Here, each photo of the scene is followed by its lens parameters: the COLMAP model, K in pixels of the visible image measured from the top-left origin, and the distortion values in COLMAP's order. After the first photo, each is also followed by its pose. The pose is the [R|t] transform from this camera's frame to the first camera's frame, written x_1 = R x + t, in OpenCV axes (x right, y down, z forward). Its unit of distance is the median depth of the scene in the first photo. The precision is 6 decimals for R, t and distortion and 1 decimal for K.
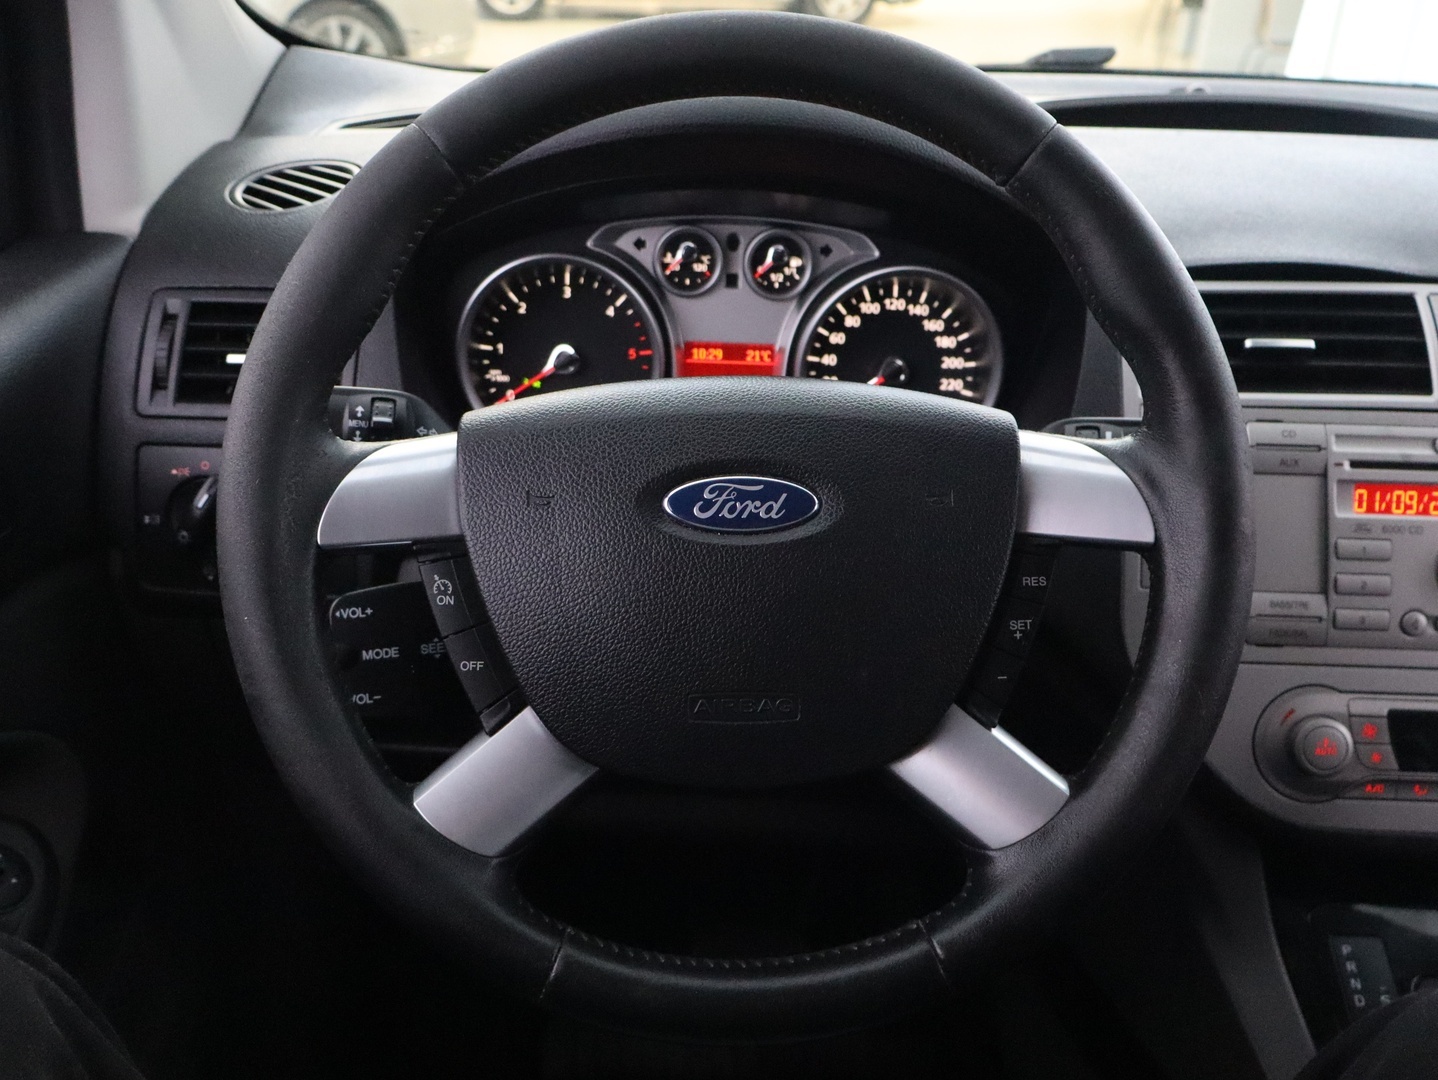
lens RADIAL K [[1337.3, 0, 711.8], [0, 1337.3, 543.8], [0, 0, 1]] dist [0.005913, 0.000000]
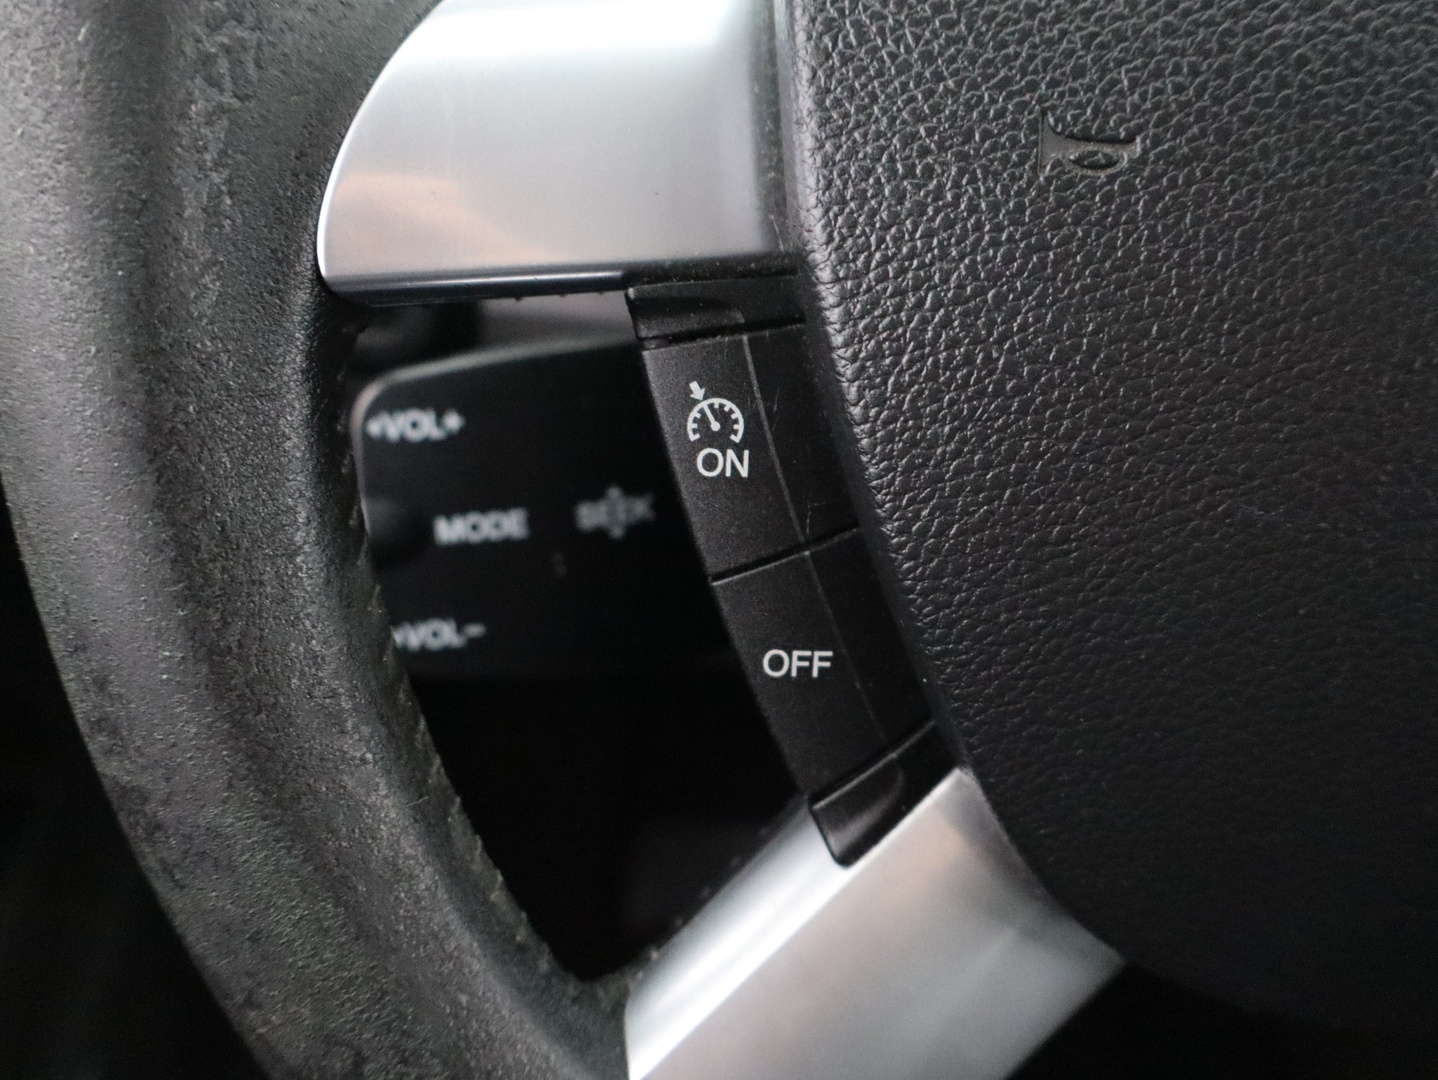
lens RADIAL K [[1337.3, 0, 717.2], [0, 1337.3, 534.4], [0, 0, 1]] dist [0.005913, 0.000000]
pose [[0.999093, 0.042180, 0.005804, -0.202433], [-0.042338, 0.969794, 0.240222, -0.018176], [0.004504, -0.240250, 0.970701, 0.687139]]
